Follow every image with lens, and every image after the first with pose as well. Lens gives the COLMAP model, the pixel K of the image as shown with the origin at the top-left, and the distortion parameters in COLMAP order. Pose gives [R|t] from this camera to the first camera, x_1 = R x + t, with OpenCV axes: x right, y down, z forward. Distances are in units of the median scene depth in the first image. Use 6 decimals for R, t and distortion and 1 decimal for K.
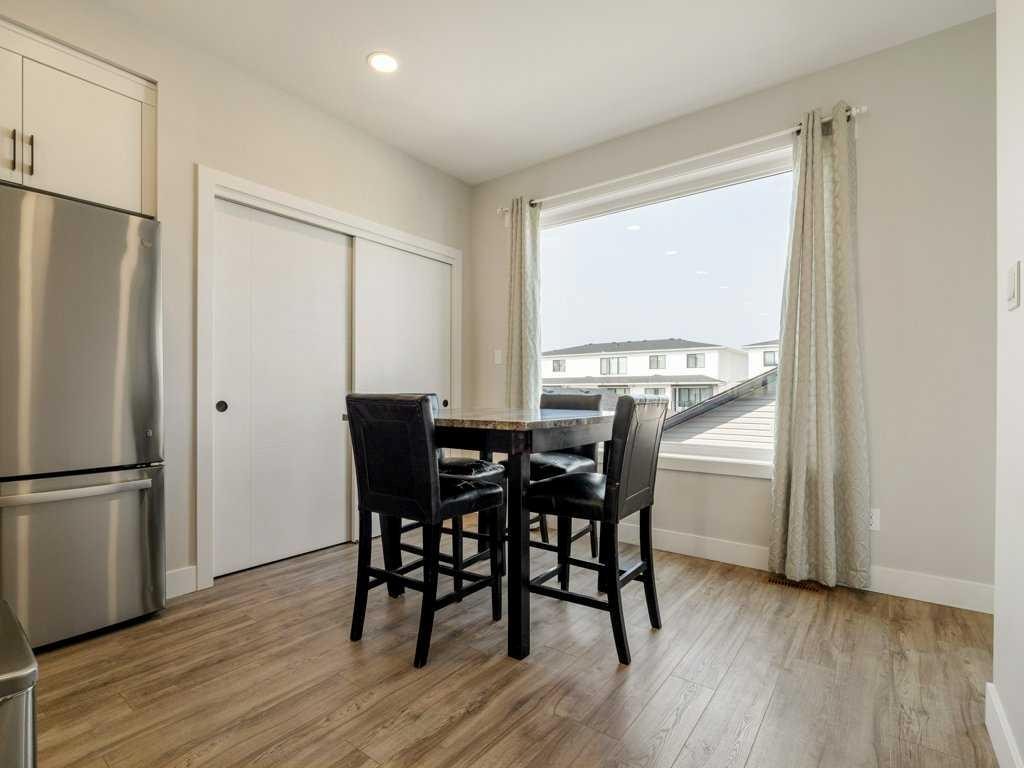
lens RADIAL K [[496.5, 0, 498.1], [0, 496.5, 391.3], [0, 0, 1]] dist [-0.008939, -0.001340]
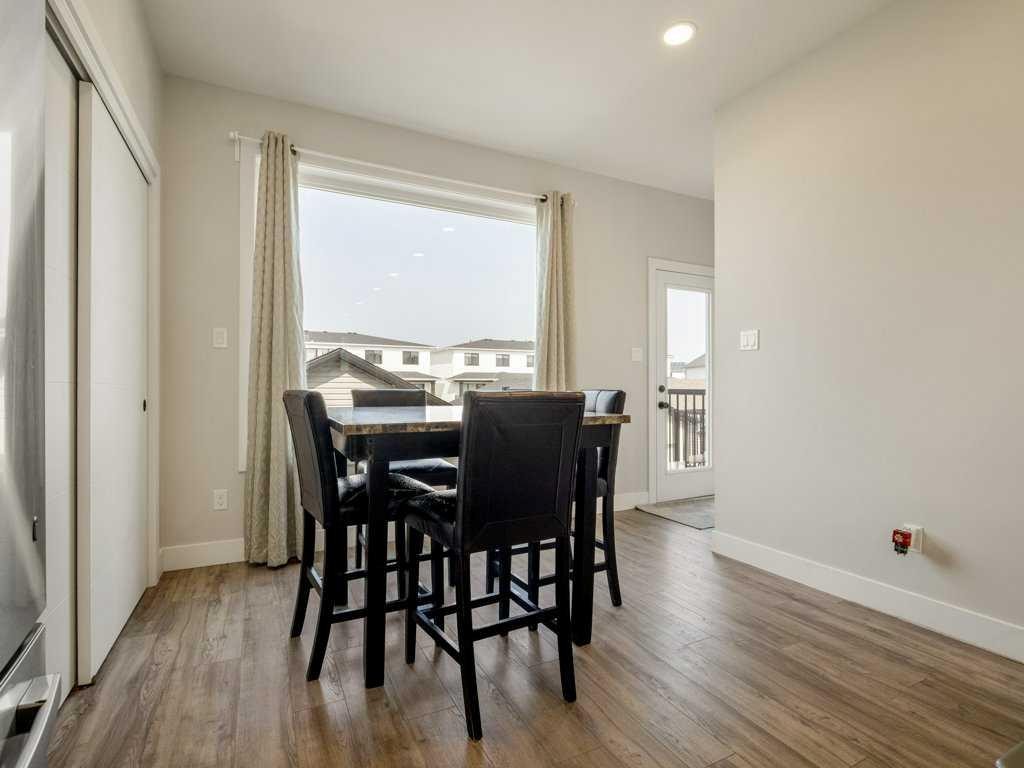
lens RADIAL K [[496.5, 0, 483.6], [0, 496.5, 386.7], [0, 0, 1]] dist [-0.008939, -0.001340]
pose [[0.459020, 0.003621, 0.888419, -0.741367], [-0.003718, 0.999991, -0.002154, 0.002040], [-0.888418, -0.002314, 0.459029, 0.546583]]
